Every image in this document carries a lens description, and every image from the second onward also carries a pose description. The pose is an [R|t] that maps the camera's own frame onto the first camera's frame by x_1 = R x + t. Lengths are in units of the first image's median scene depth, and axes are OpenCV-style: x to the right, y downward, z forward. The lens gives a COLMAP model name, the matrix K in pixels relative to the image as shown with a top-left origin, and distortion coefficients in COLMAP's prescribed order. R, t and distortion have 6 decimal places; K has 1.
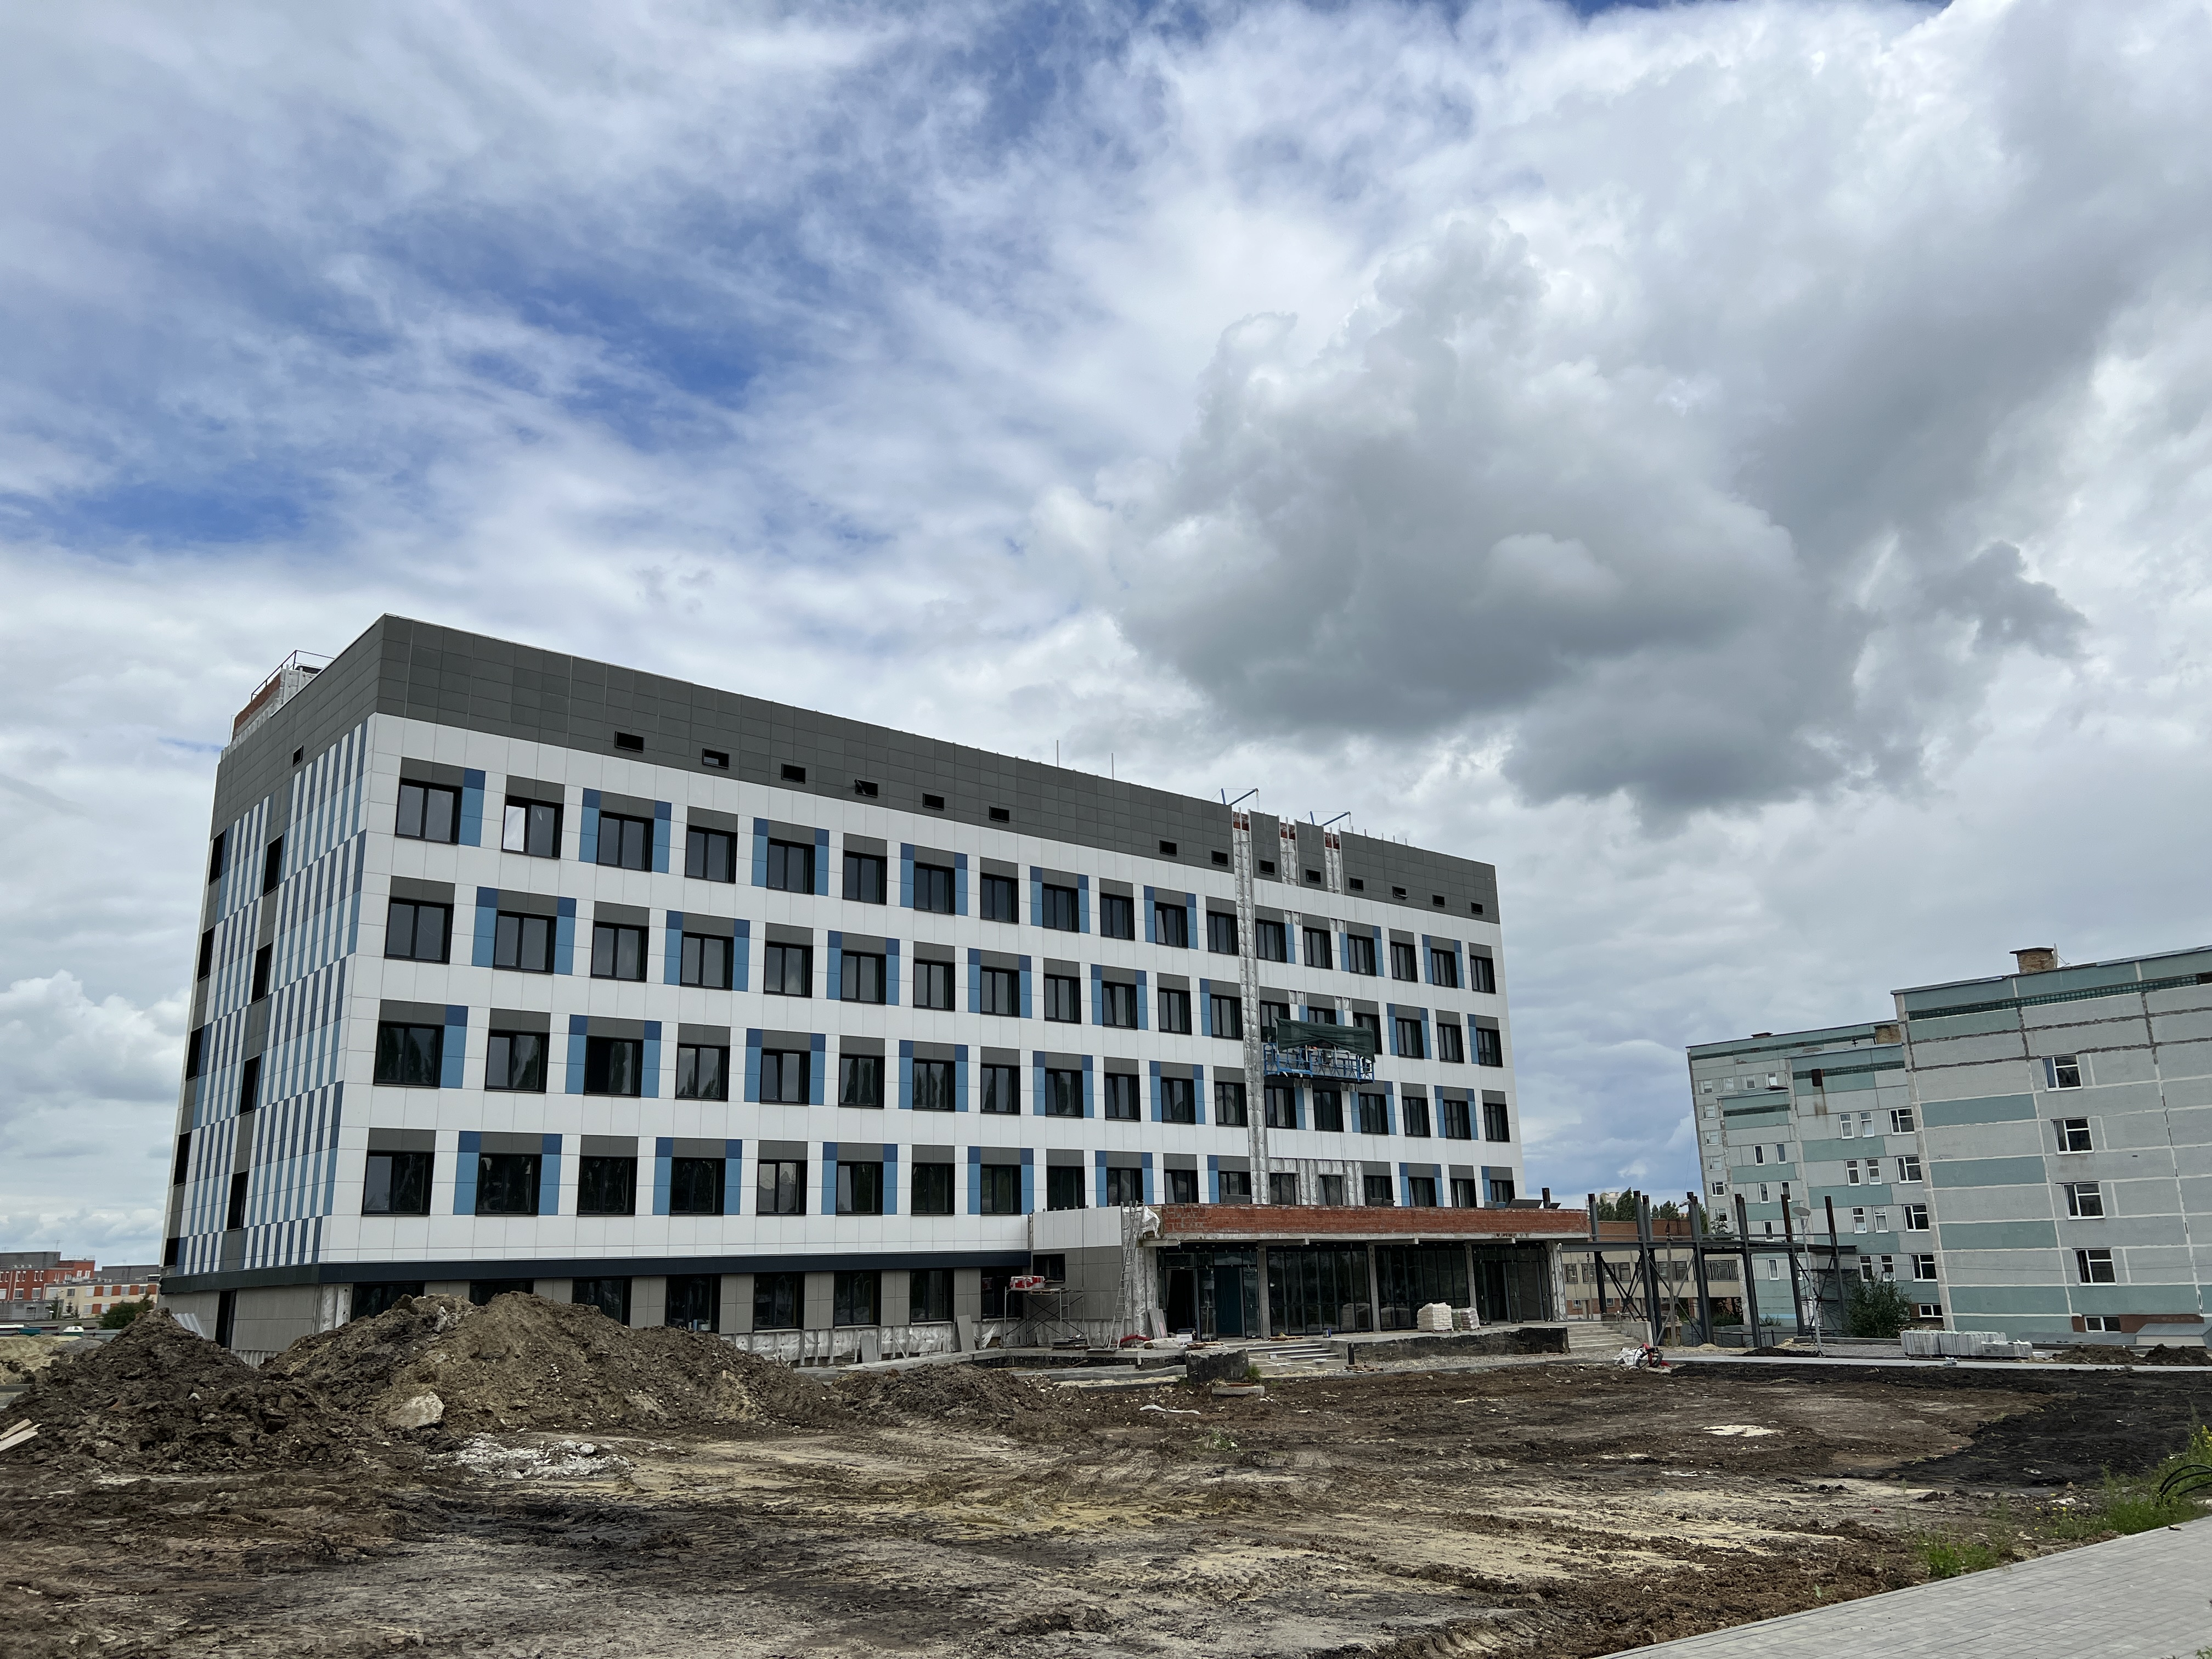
lens RADIAL K [[1686.2, 0, 1105.1], [0, 1686.2, 832.8], [0, 0, 1]] dist [0.034239, -0.016034]
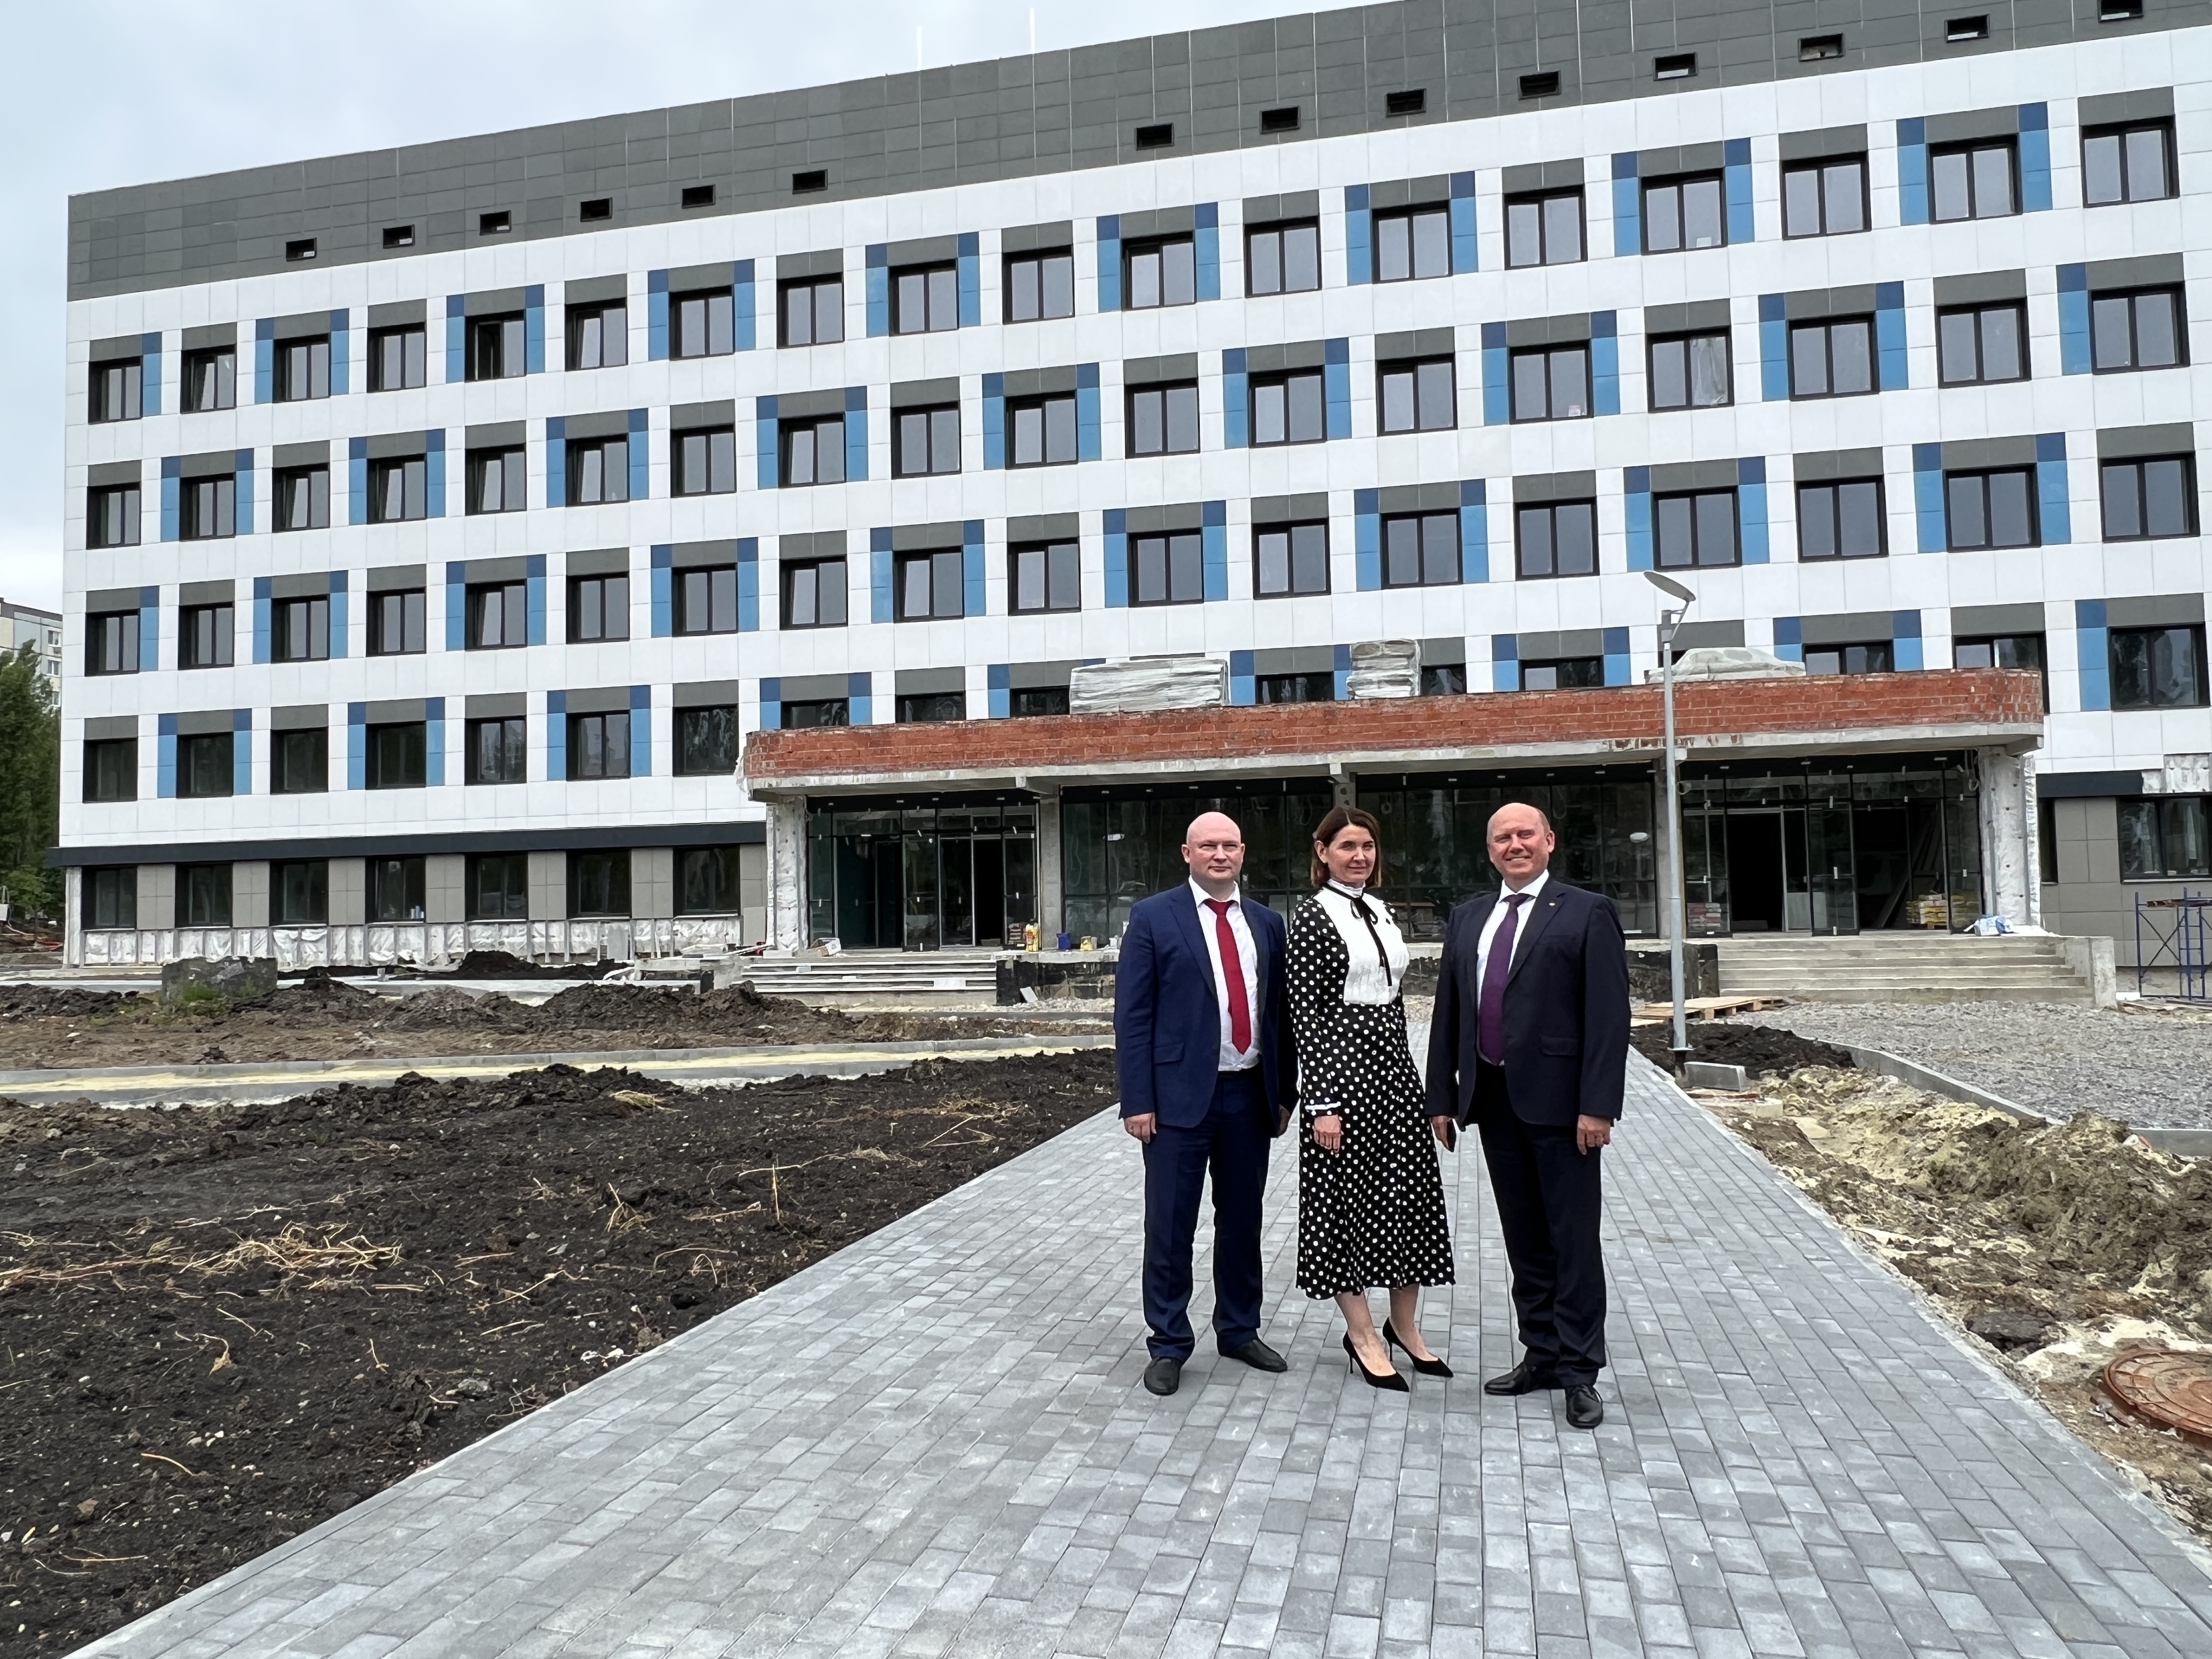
lens RADIAL K [[2146.5, 0, 1114.9], [0, 2146.5, 681.7], [0, 0, 1]] dist [-0.008209, 0.000000]
pose [[0.529250, -0.057150, -0.846539, 0.859899], [0.234199, 0.968807, 0.081014, 0.170631], [0.815503, -0.241135, 0.526126, 0.736244]]
